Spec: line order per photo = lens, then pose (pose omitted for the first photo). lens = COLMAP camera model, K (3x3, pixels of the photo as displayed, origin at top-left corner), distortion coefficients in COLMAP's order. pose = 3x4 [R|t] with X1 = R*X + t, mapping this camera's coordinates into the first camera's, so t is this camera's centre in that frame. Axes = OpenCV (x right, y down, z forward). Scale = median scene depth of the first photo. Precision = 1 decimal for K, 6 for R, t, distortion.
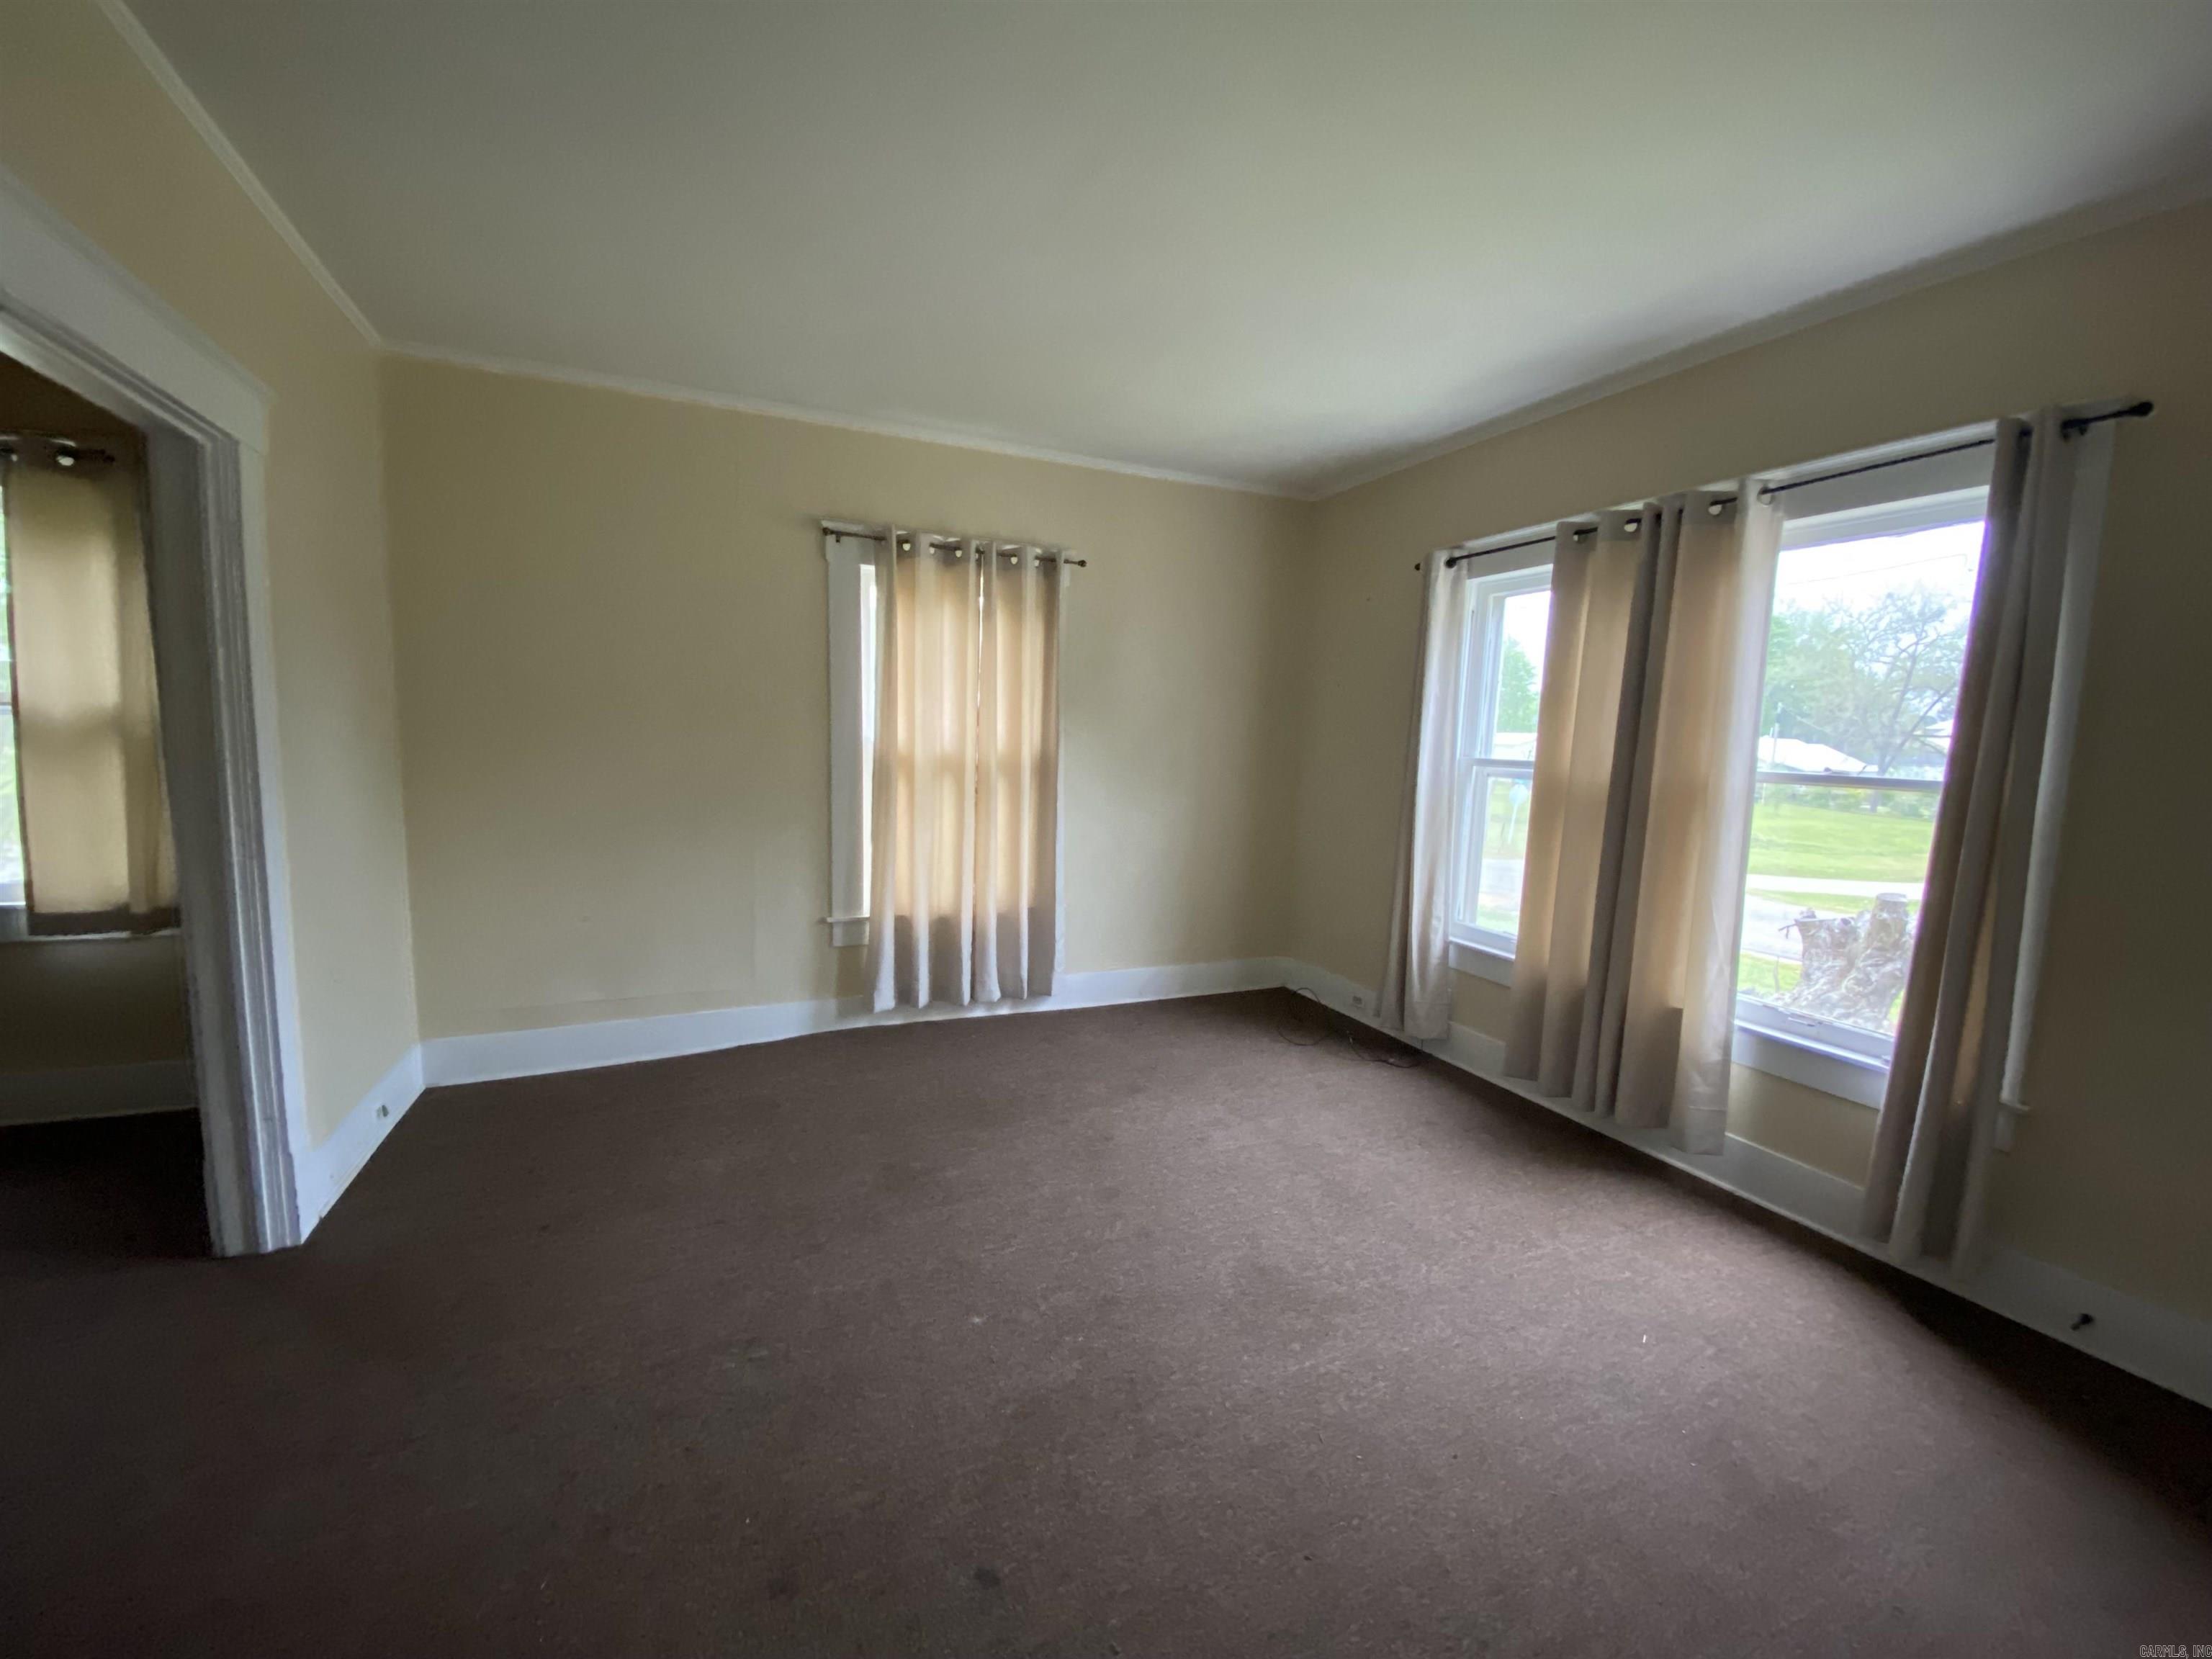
lens RADIAL K [[919.3, 0, 1106.0], [0, 919.3, 829.5], [0, 0, 1]] dist [0.001183, 0.000149]
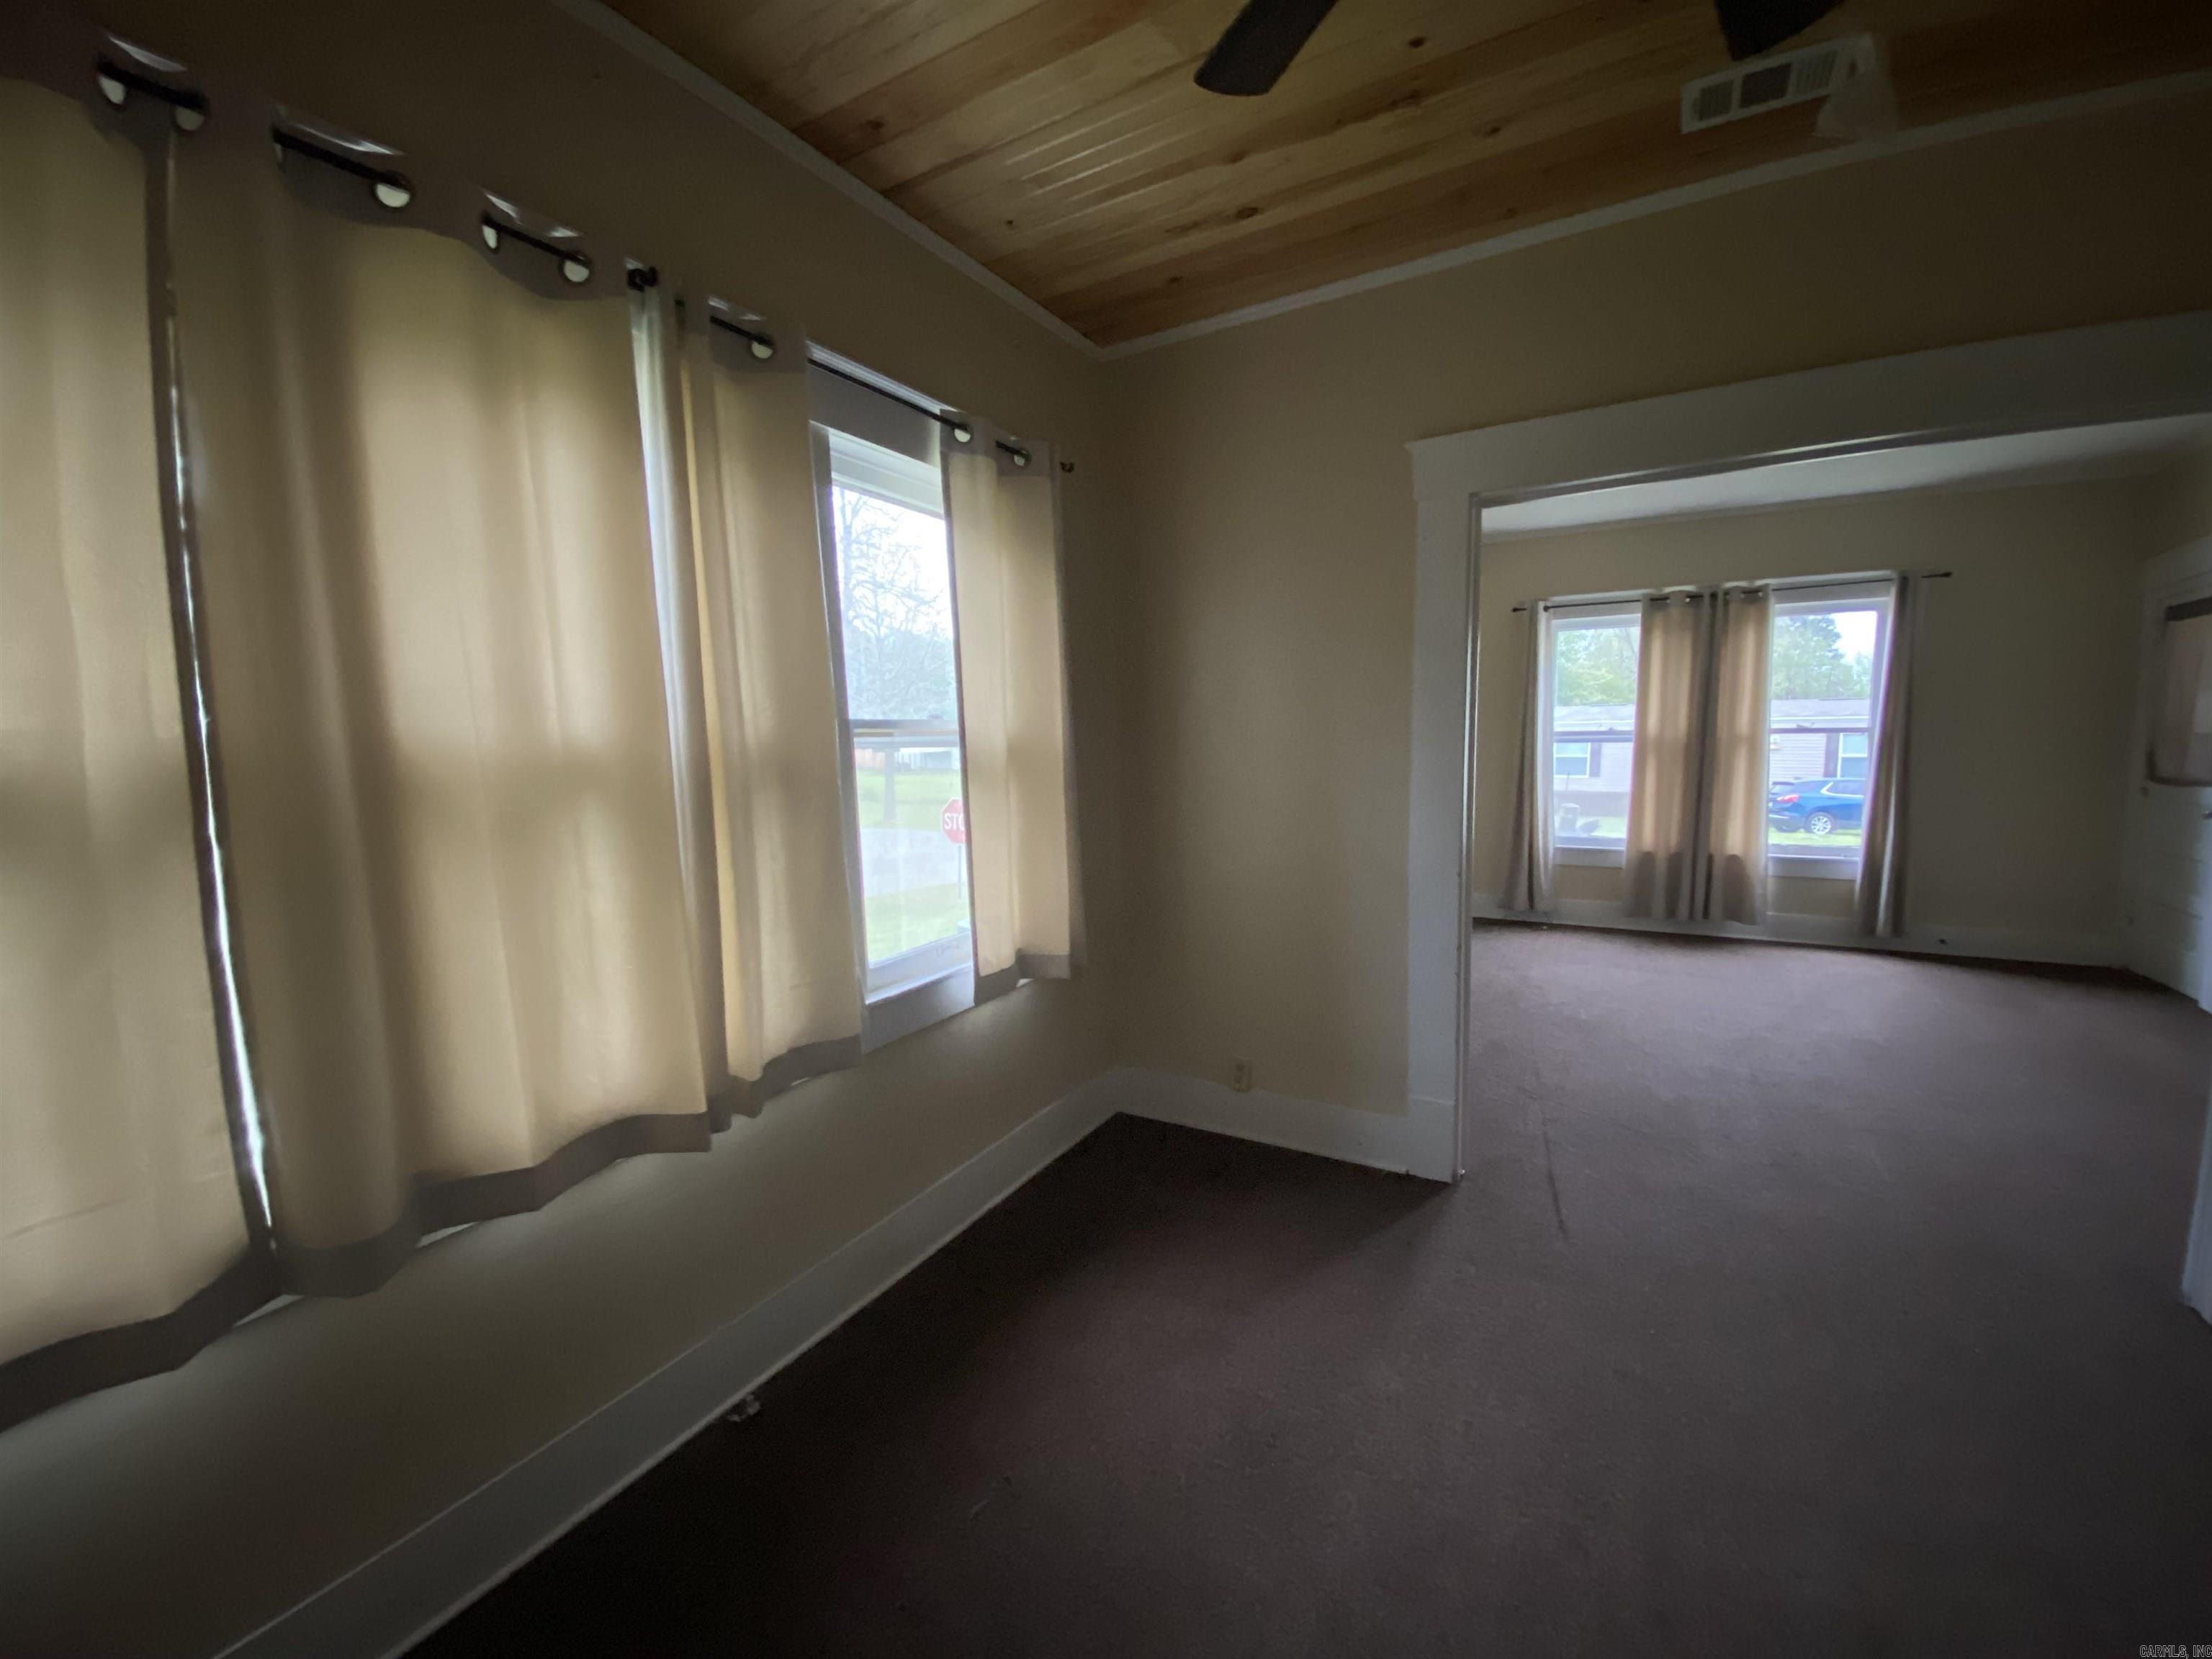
lens RADIAL K [[909.7, 0, 1106.0], [0, 909.7, 829.5], [0, 0, 1]] dist [-0.001106, -0.000126]
pose [[0.813046, -0.103227, 0.572974, -1.510886], [0.100834, 0.994250, 0.036041, -0.059030], [-0.573400, 0.028473, 0.818780, 0.209106]]
